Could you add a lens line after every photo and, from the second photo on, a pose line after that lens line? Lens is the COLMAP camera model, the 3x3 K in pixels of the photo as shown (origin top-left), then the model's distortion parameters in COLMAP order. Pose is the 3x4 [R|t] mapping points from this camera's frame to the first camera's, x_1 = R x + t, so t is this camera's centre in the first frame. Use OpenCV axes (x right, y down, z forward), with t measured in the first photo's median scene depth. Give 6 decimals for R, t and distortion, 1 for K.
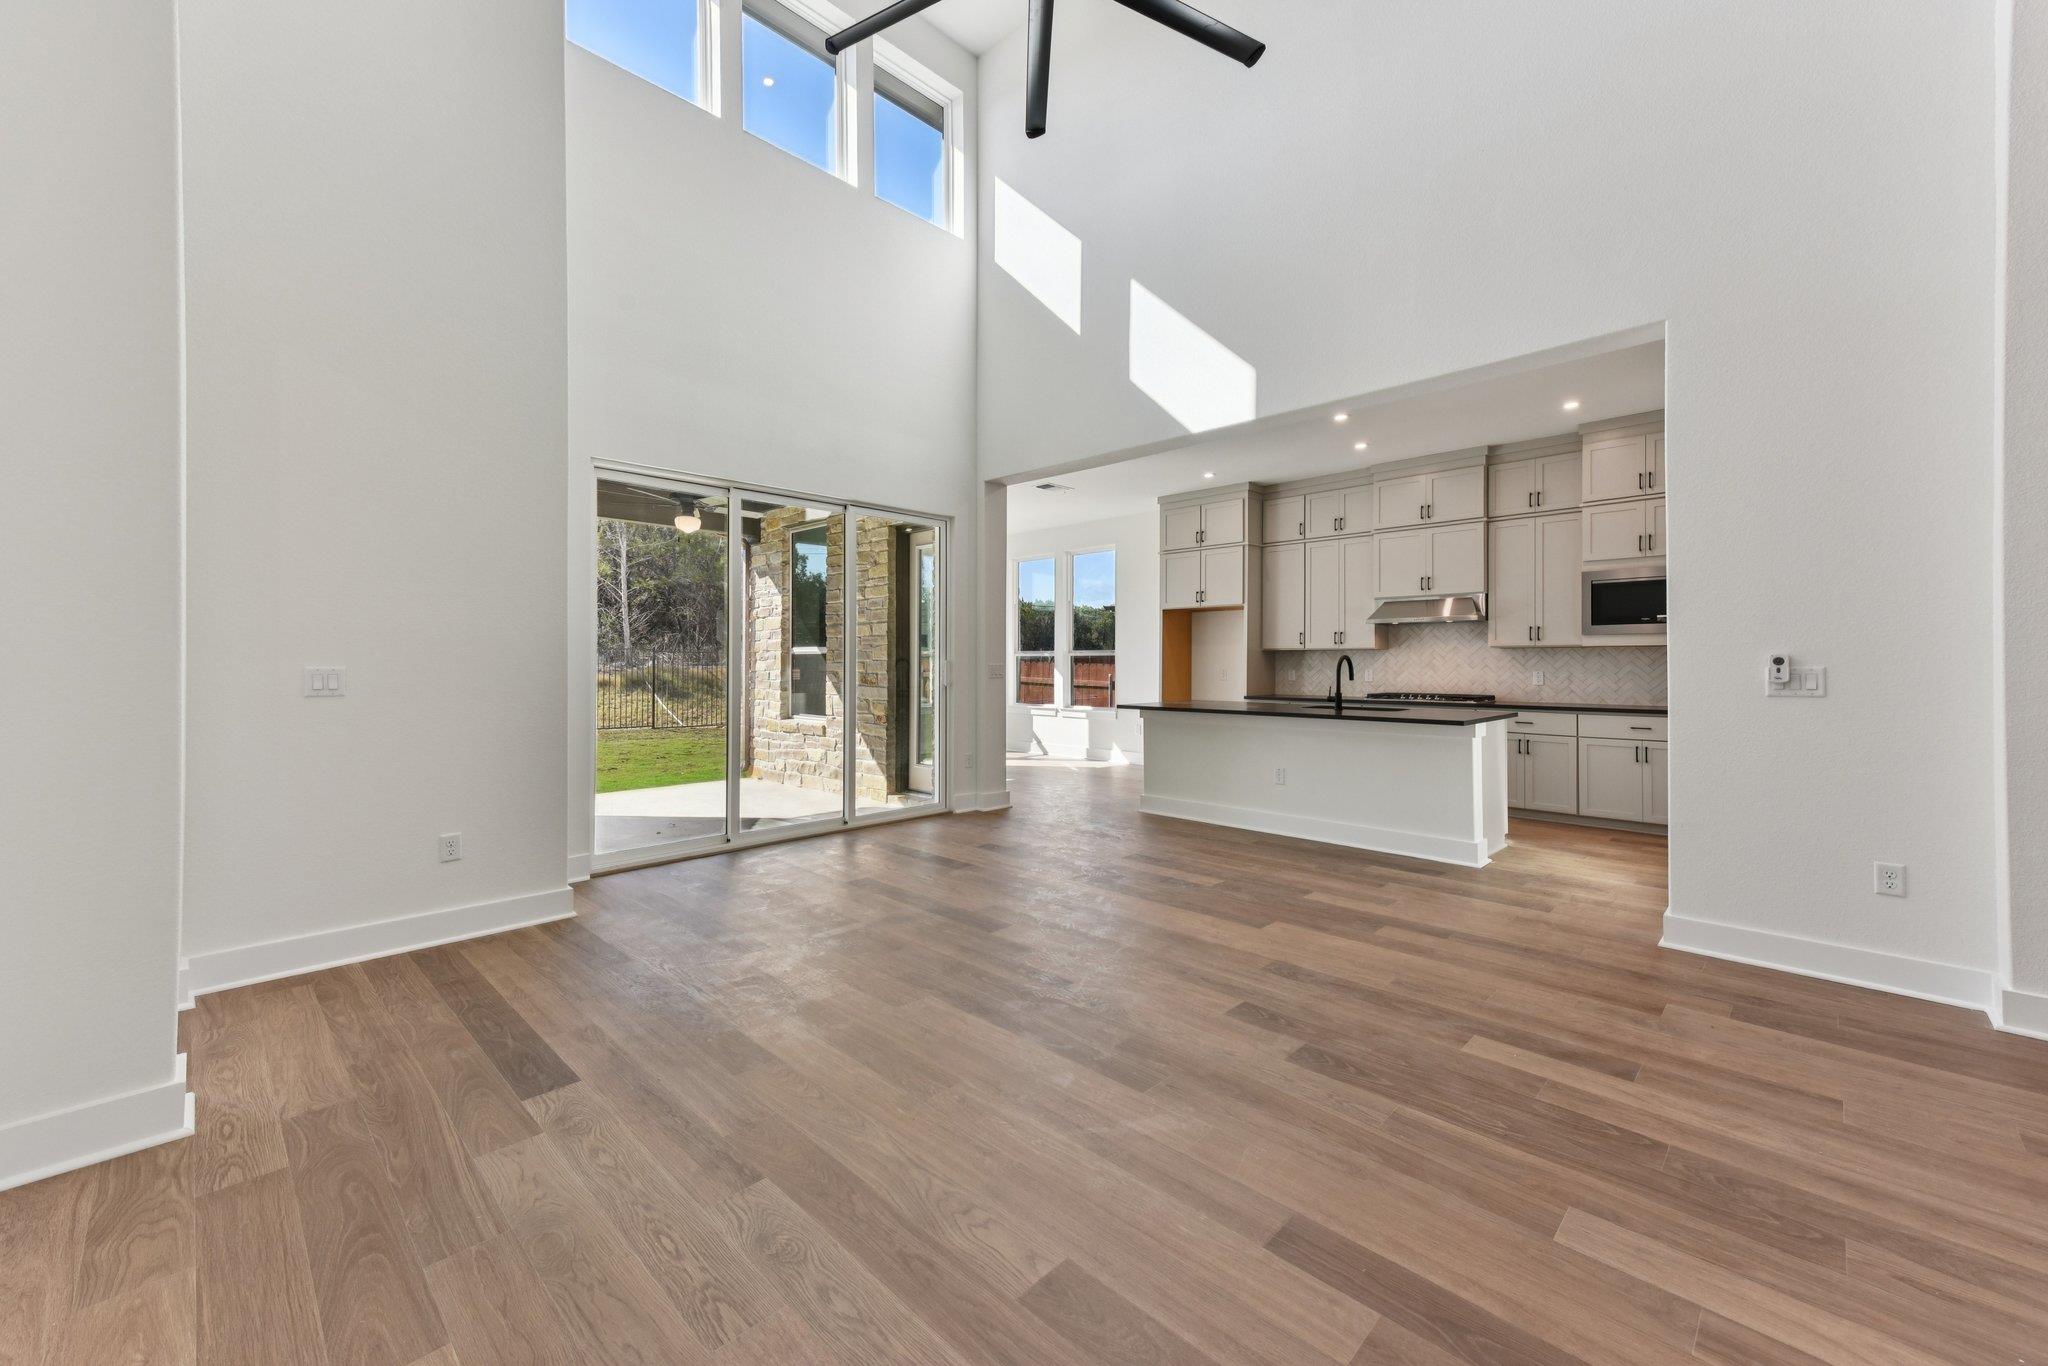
lens RADIAL K [[821.8, 0, 1020.6], [0, 821.8, 660.2], [0, 0, 1]] dist [0.024147, 0.000023]
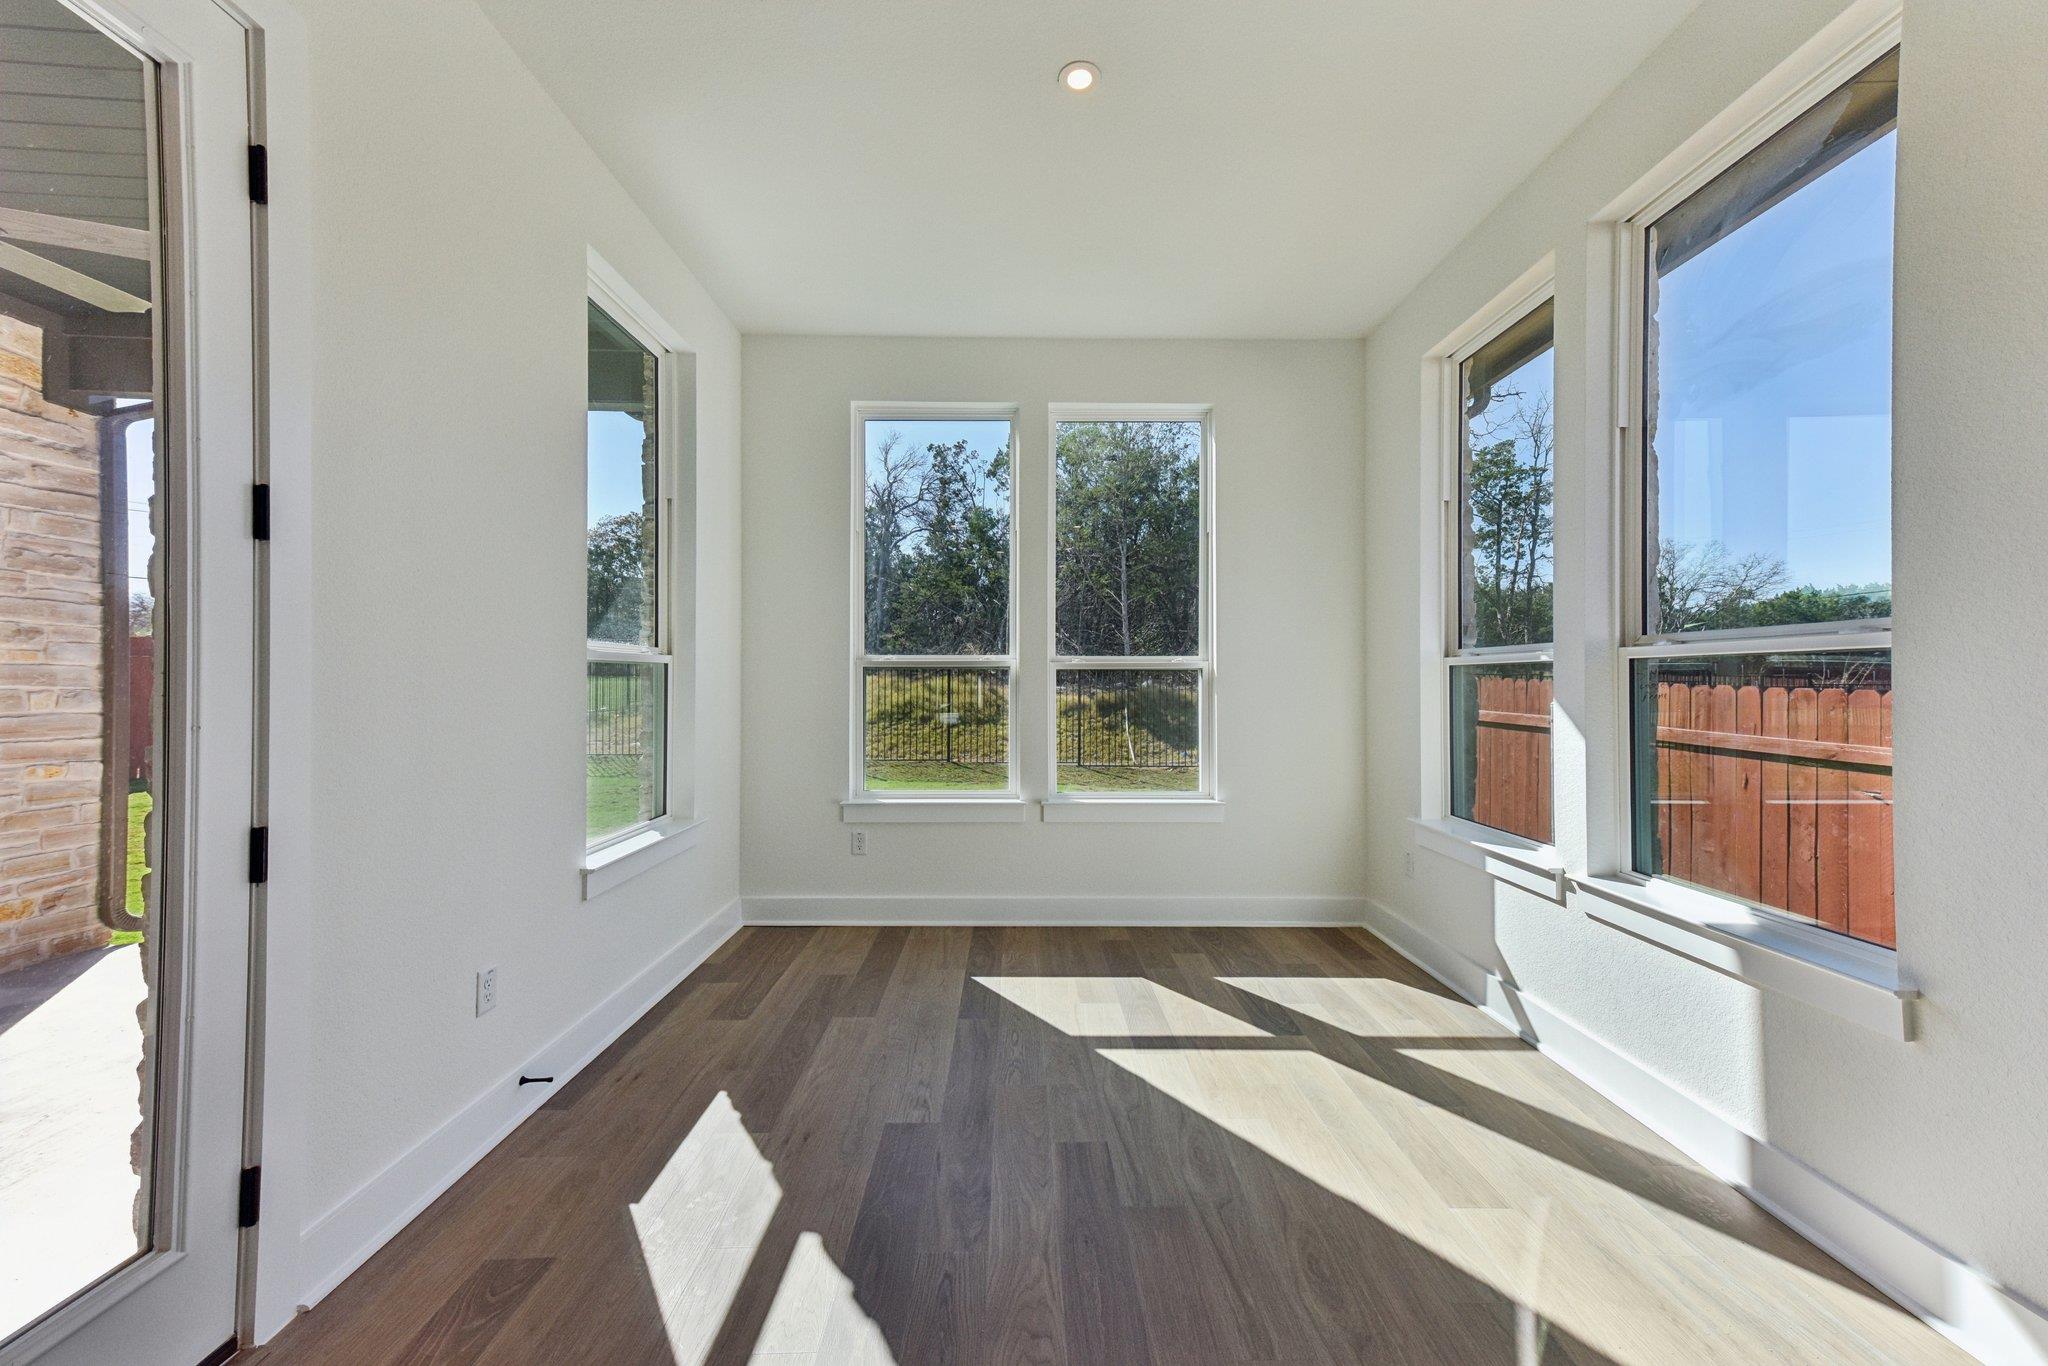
lens RADIAL K [[800.4, 0, 1024.0], [0, 800.4, 683.0], [0, 0, 1]] dist [0.031018, 0.000216]
pose [[0.712857, -0.000394, -0.701309, 0.146378], [0.003962, 0.999986, 0.003466, 0.001731], [0.701298, -0.005250, 0.712849, 1.057641]]
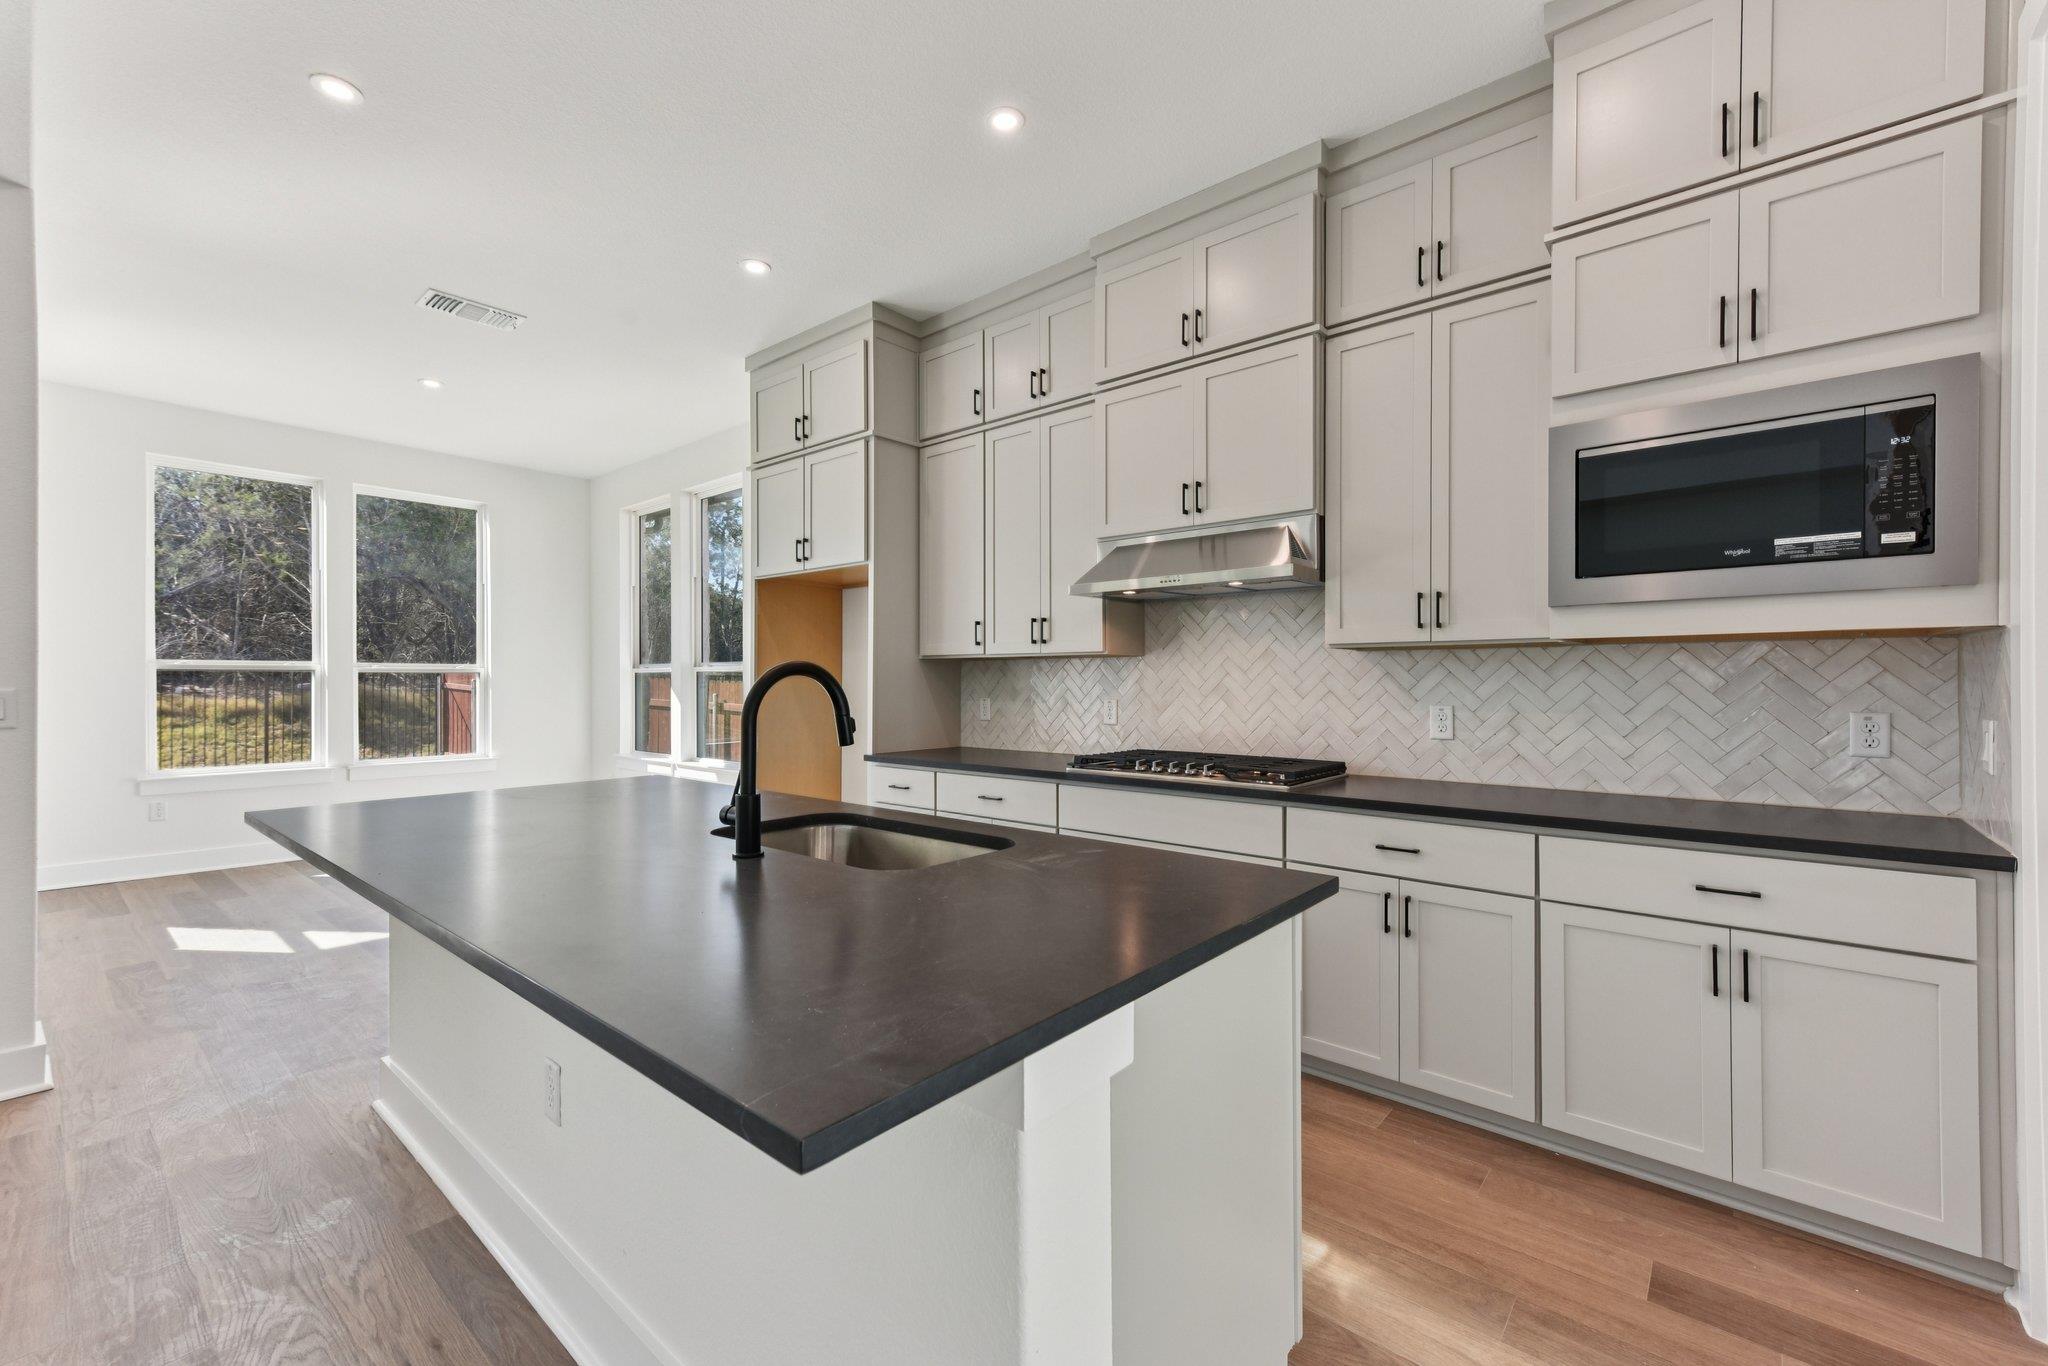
lens RADIAL K [[859.1, 0, 1025.3], [0, 859.1, 677.6], [0, 0, 1]] dist [0.020393, 0.000205]
pose [[0.997560, 0.001385, 0.069802, 0.369171], [-0.001196, 0.999995, -0.002758, 0.000602], [-0.069805, 0.002668, 0.997557, 0.559359]]
